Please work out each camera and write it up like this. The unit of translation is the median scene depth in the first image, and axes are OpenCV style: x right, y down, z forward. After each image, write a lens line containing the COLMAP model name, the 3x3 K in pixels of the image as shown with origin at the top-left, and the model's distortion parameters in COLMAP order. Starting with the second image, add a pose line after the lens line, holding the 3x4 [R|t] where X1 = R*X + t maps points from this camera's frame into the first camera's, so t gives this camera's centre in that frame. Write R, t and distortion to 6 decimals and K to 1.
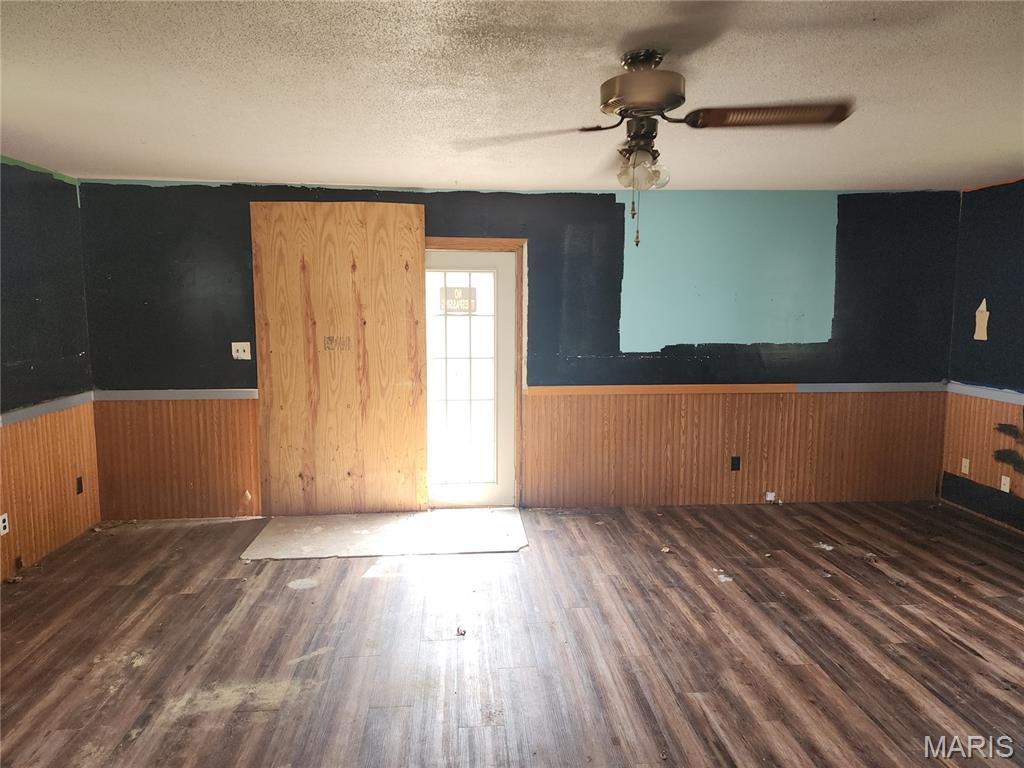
lens RADIAL K [[688.7, 0, 512.5], [0, 688.7, 382.2], [0, 0, 1]] dist [0.039968, 0.000164]
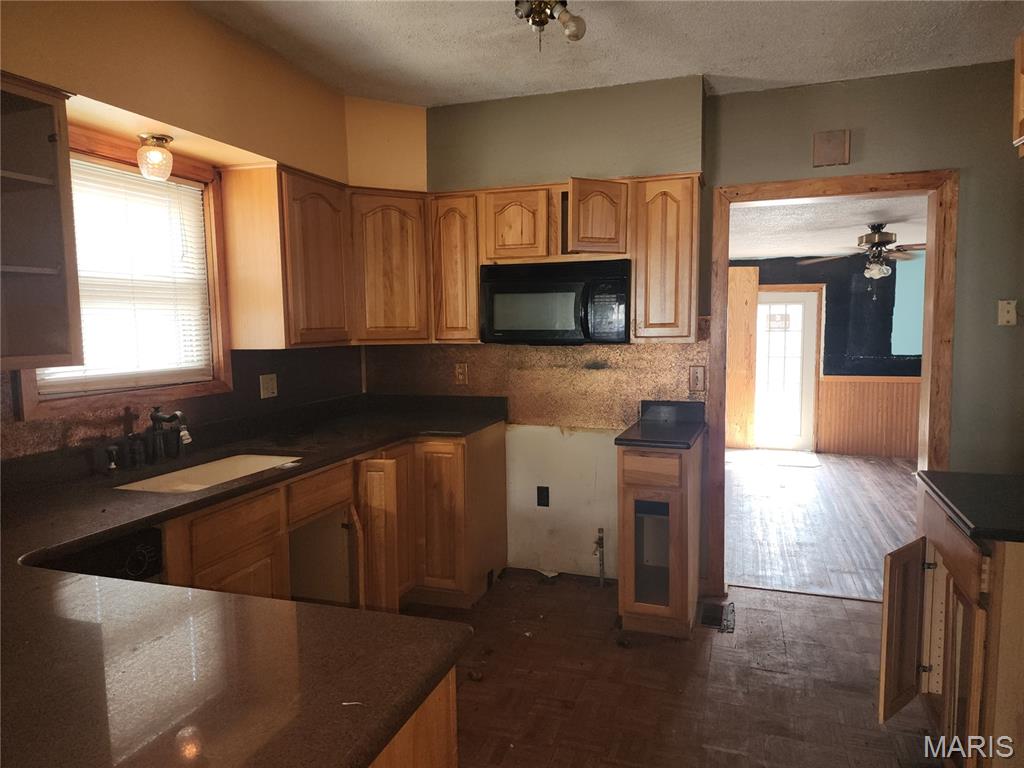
lens RADIAL K [[688.7, 0, 512.0], [0, 688.7, 385.6], [0, 0, 1]] dist [0.039968, 0.000164]
pose [[0.917365, 0.026032, -0.397196, -0.000476], [-0.037168, 0.999102, -0.020363, 0.090311], [0.396309, 0.033443, 0.917508, -0.766437]]
